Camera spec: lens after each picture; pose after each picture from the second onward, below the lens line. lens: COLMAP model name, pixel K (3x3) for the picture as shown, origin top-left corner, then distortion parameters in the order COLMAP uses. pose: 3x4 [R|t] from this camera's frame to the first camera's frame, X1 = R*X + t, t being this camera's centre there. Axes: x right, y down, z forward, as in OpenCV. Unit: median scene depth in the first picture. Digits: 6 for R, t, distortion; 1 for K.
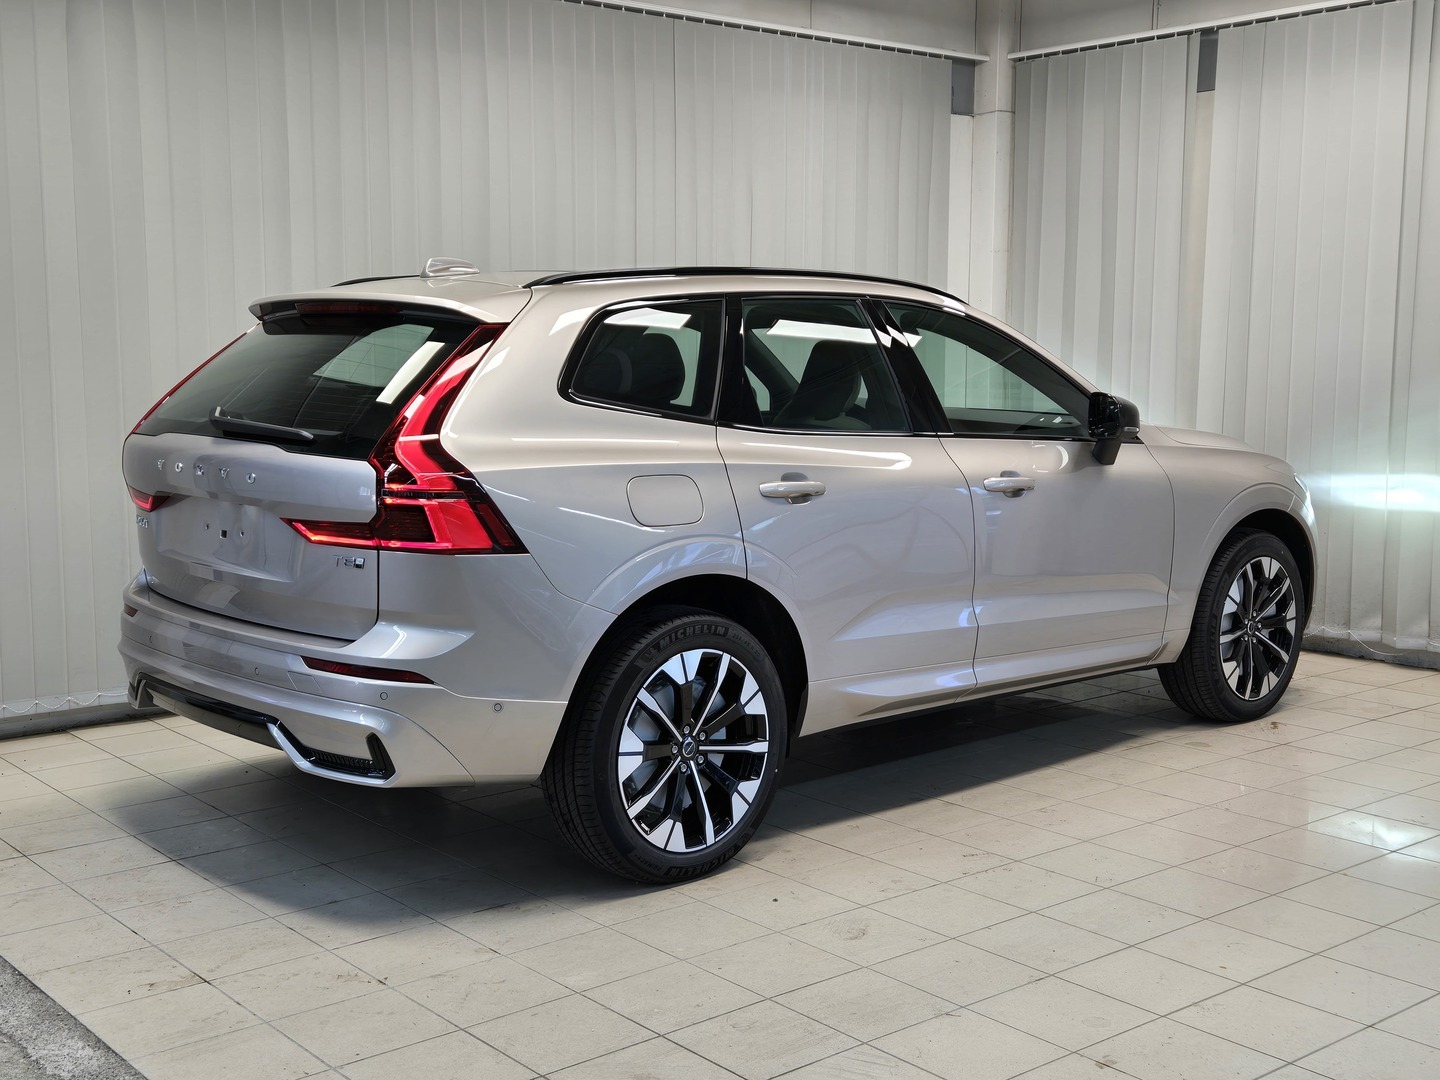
lens RADIAL K [[1713.0, 0, 701.0], [0, 1713.0, 538.2], [0, 0, 1]] dist [0.060000, -0.042834]
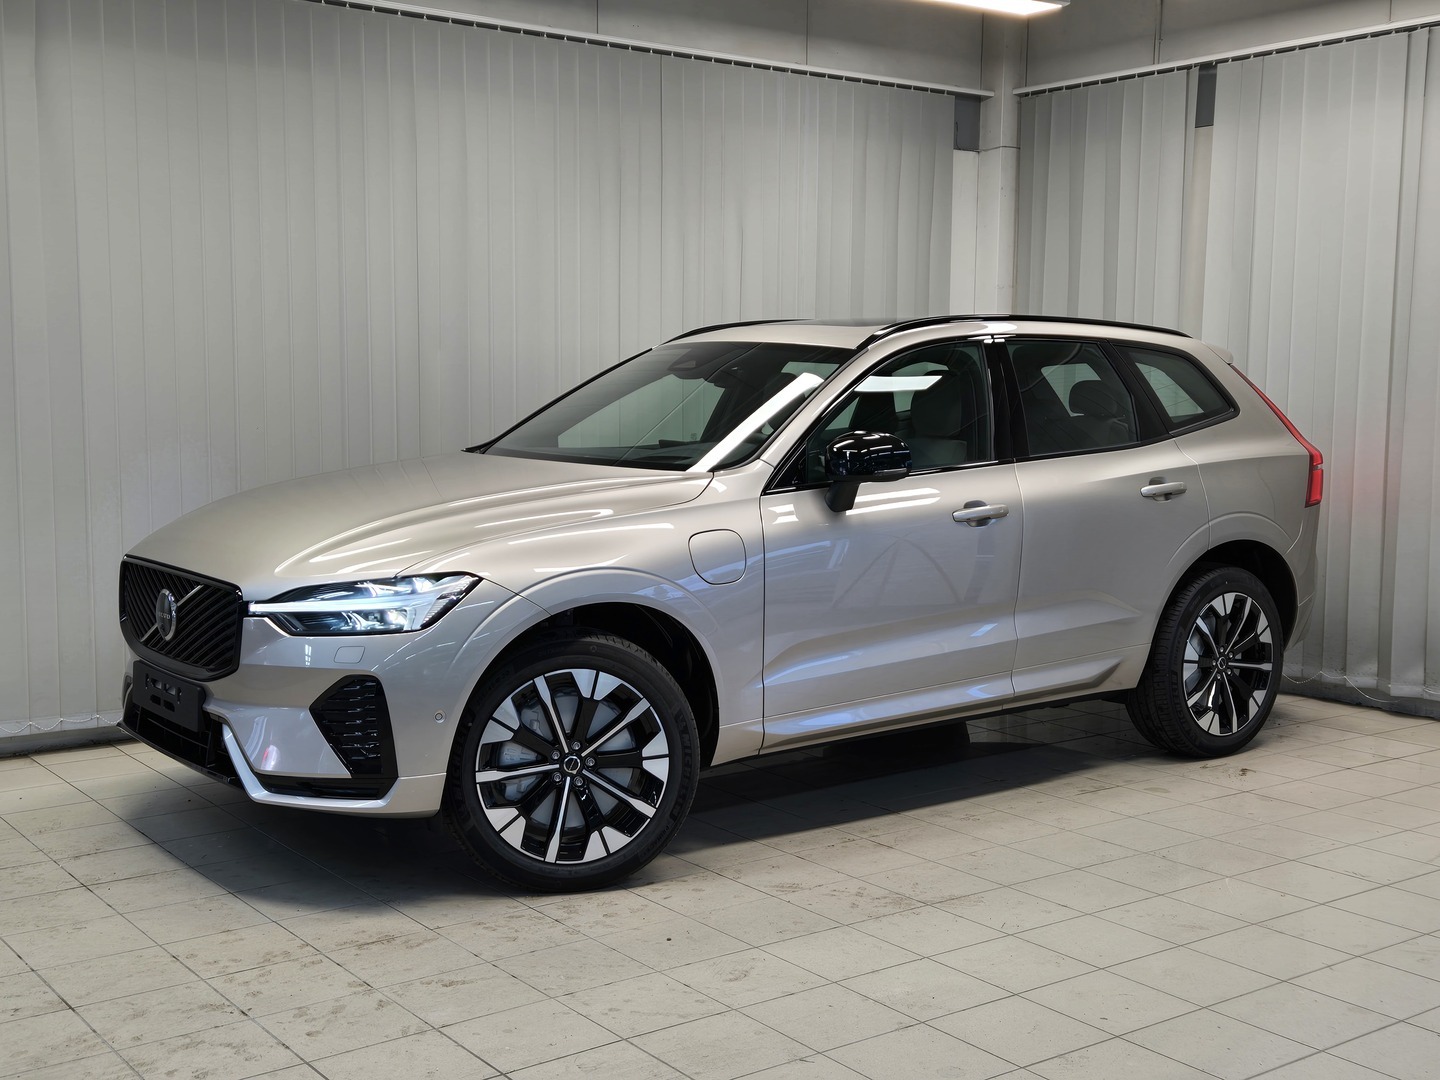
lens RADIAL K [[1713.0, 0, 701.0], [0, 1713.0, 538.2], [0, 0, 1]] dist [0.060000, -0.042834]
pose [[0.998531, 0.011442, -0.052963, 0.061241], [-0.012589, 0.999692, -0.021384, 0.000929], [0.052702, 0.022019, 0.998367, 0.006677]]
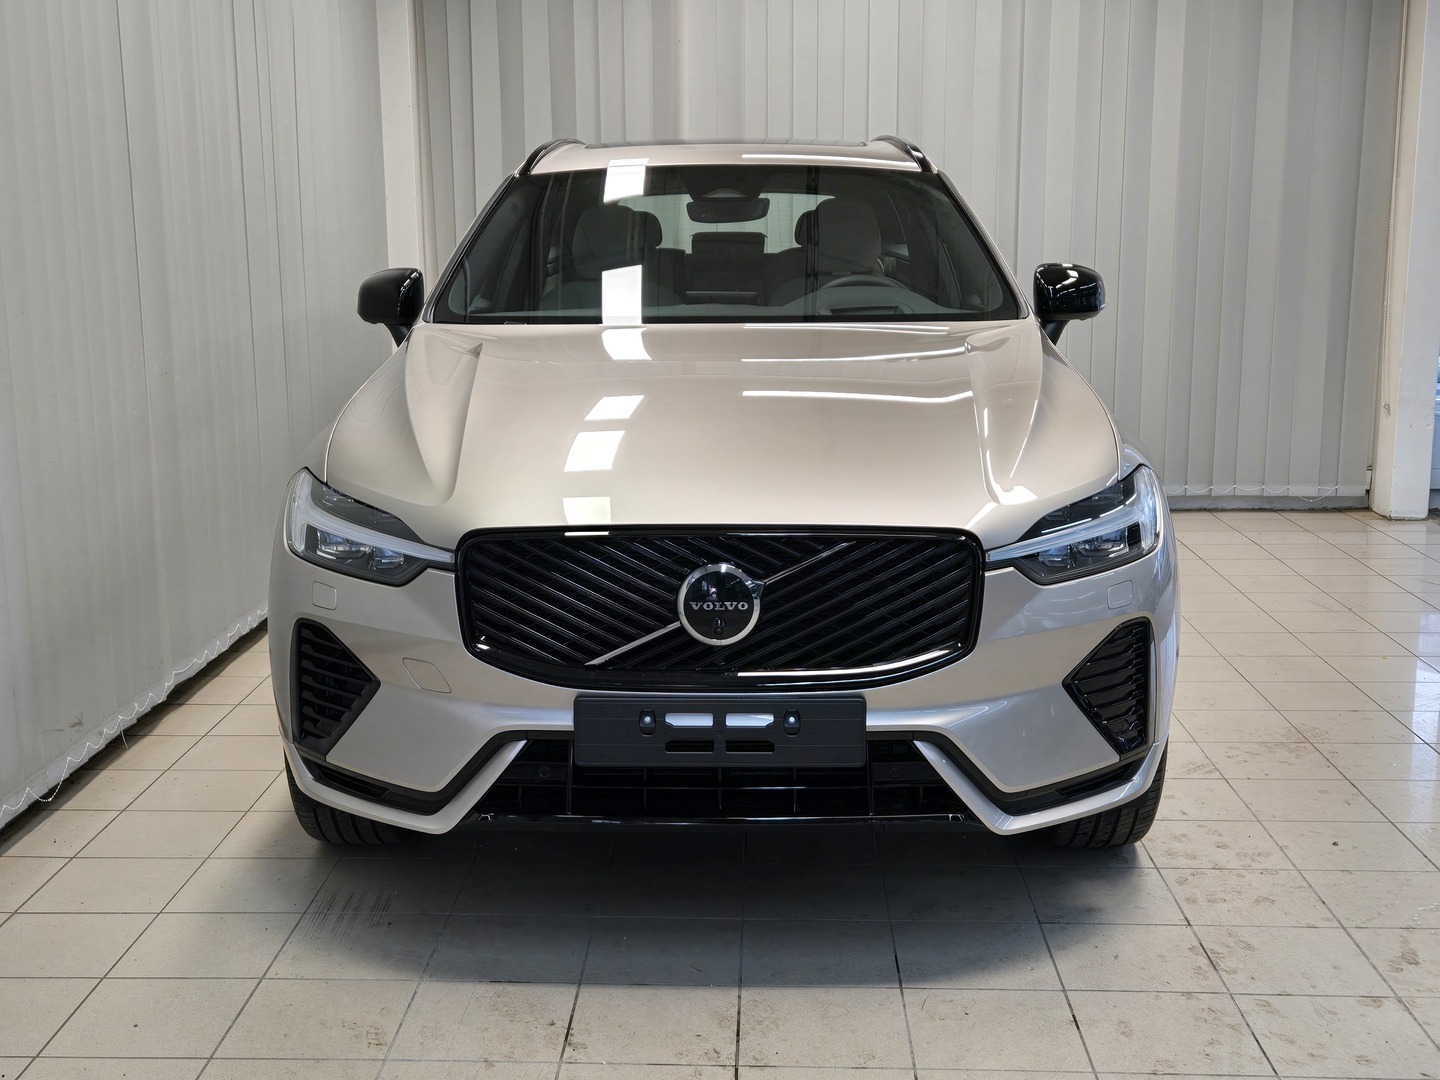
lens RADIAL K [[1713.0, 0, 701.0], [0, 1713.0, 538.2], [0, 0, 1]] dist [0.060000, -0.042834]
pose [[0.667556, -0.146679, 0.729968, -0.433482], [0.098654, 0.989184, 0.108547, -0.037545], [-0.737995, -0.000447, 0.674807, 0.358294]]
